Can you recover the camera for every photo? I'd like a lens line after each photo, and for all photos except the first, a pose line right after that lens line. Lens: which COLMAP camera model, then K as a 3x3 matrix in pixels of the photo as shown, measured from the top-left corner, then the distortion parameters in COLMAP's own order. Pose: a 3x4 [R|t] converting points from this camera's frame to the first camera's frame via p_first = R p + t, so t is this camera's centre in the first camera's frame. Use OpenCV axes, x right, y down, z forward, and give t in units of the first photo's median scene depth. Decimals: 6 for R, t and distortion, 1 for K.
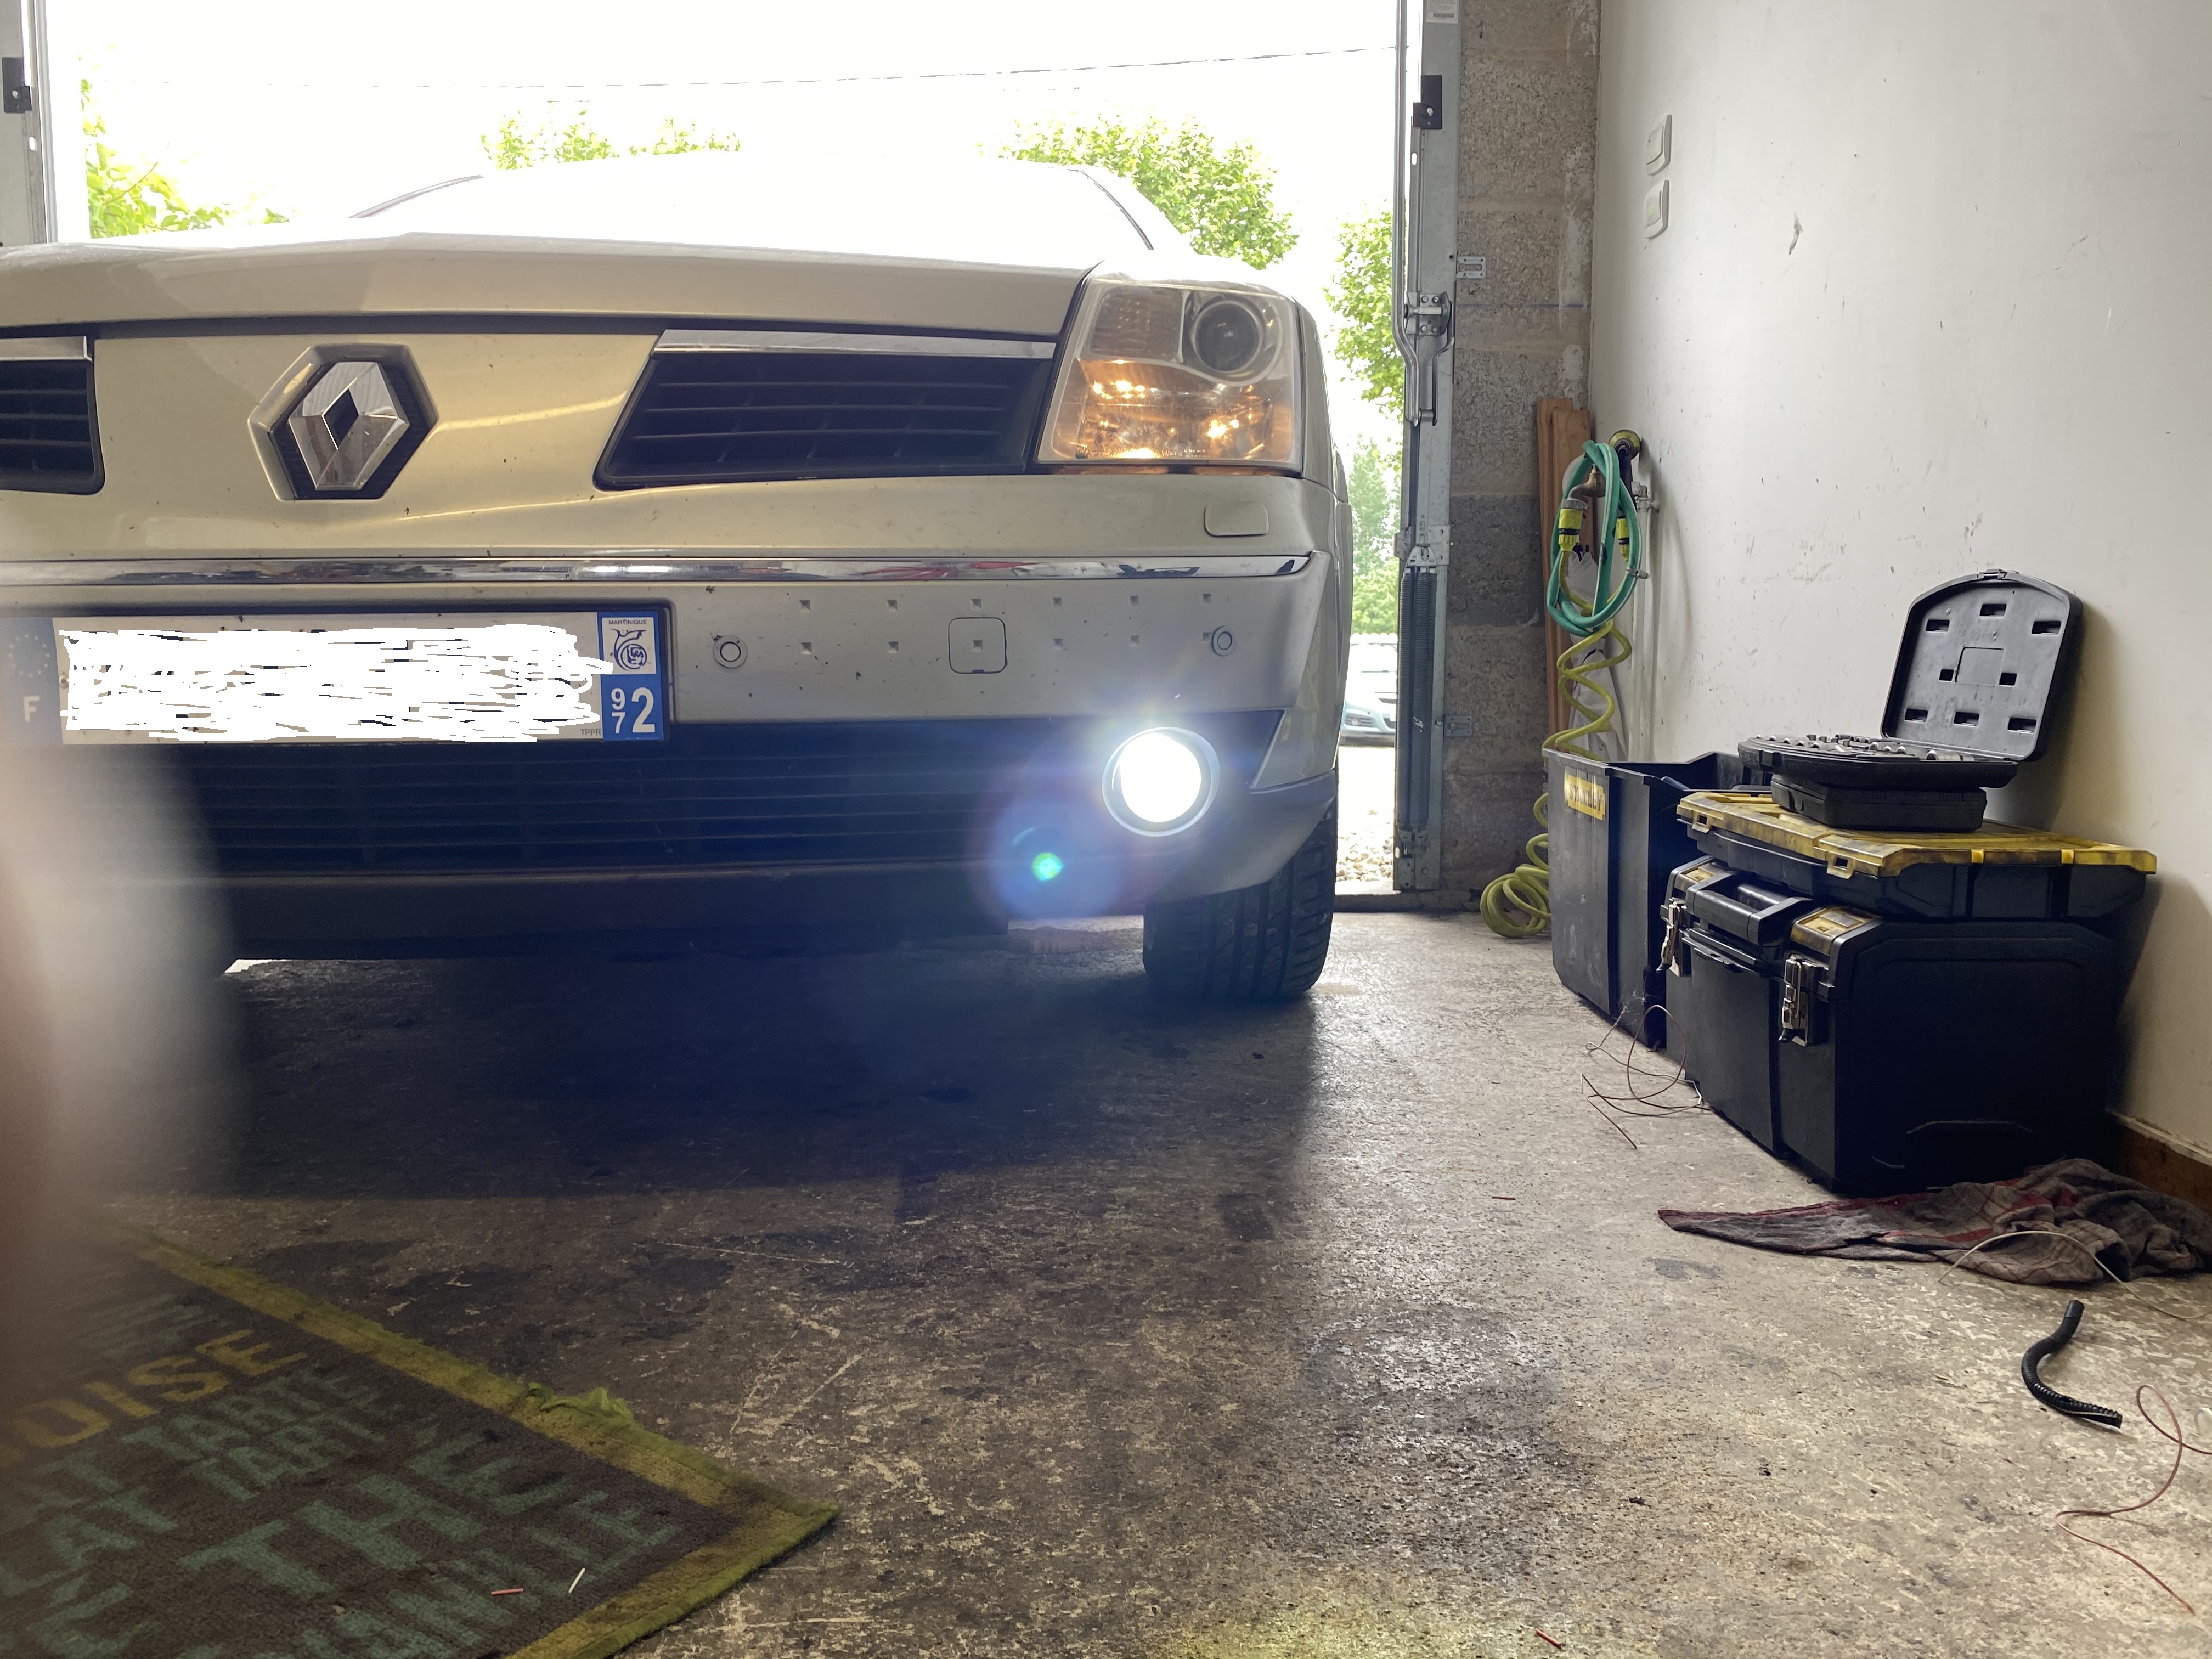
lens RADIAL K [[1667.6, 0, 1102.9], [0, 1667.6, 746.6], [0, 0, 1]] dist [0.007250, 0.006296]
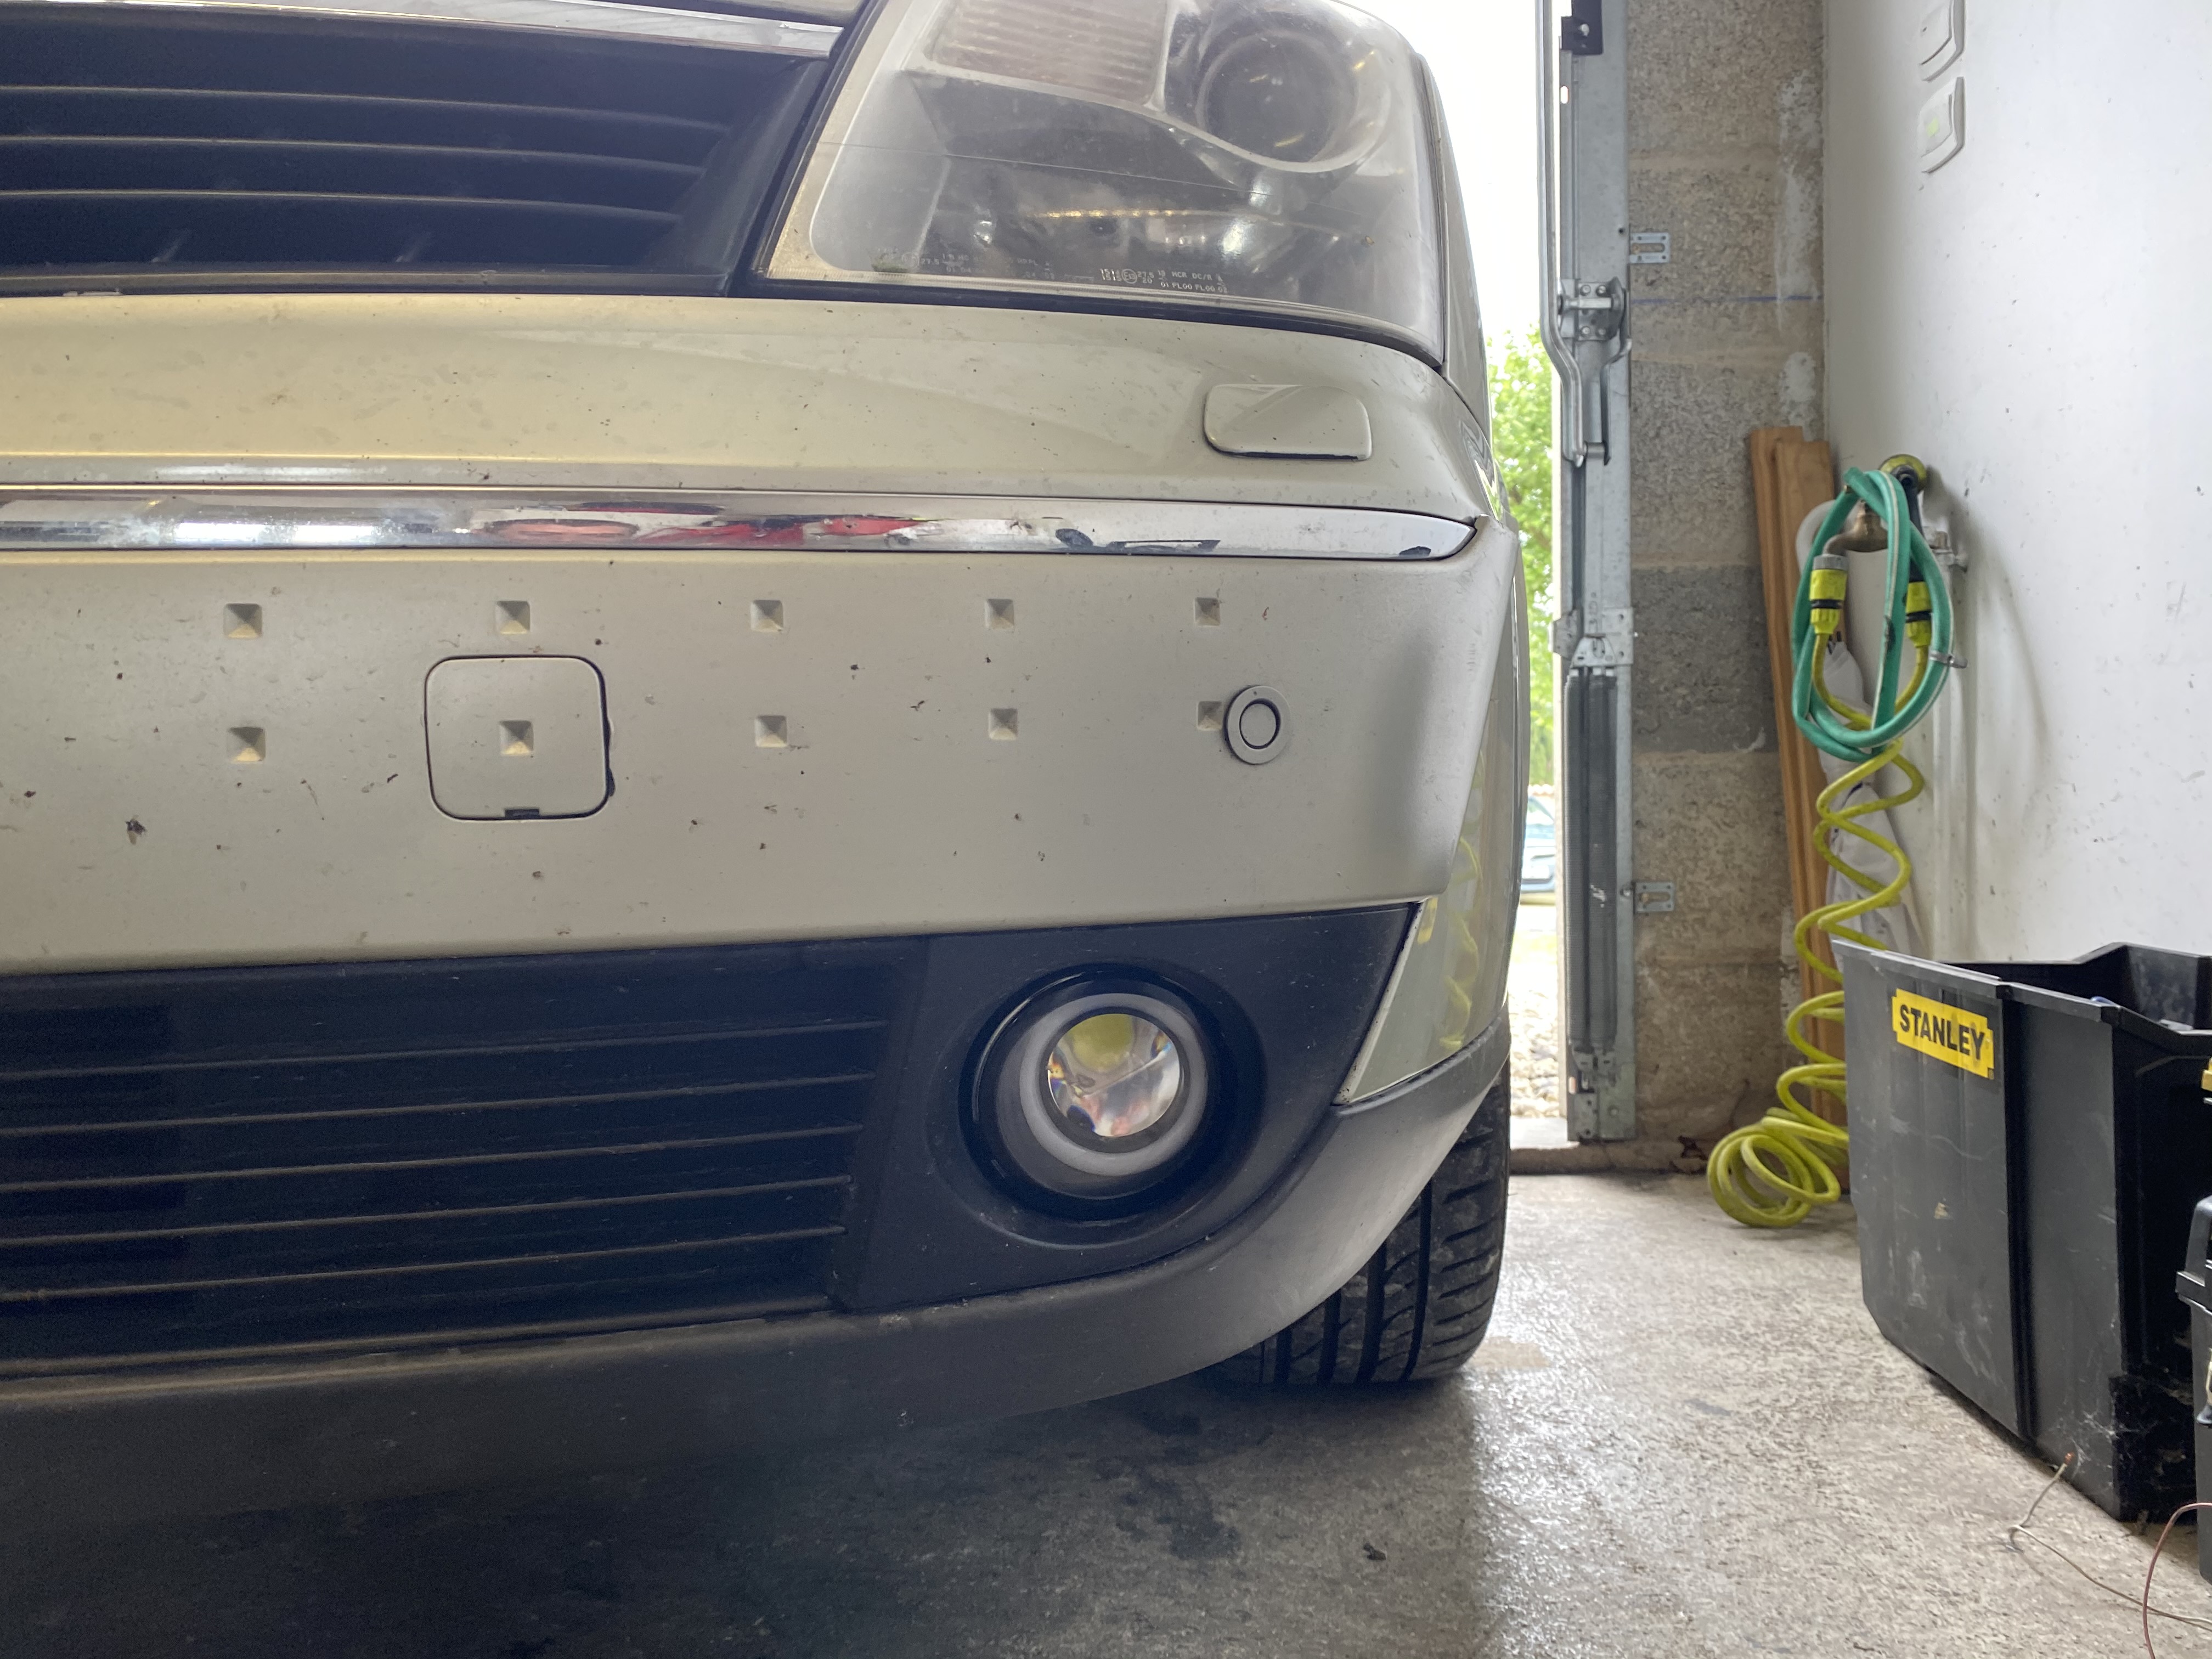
lens RADIAL K [[1667.6, 0, 1102.9], [0, 1667.6, 746.6], [0, 0, 1]] dist [0.007250, 0.006296]
pose [[0.998032, -0.014780, -0.060934, 0.029522], [0.008971, 0.995482, -0.094527, -0.011490], [0.062056, 0.093794, 0.993656, 0.303424]]
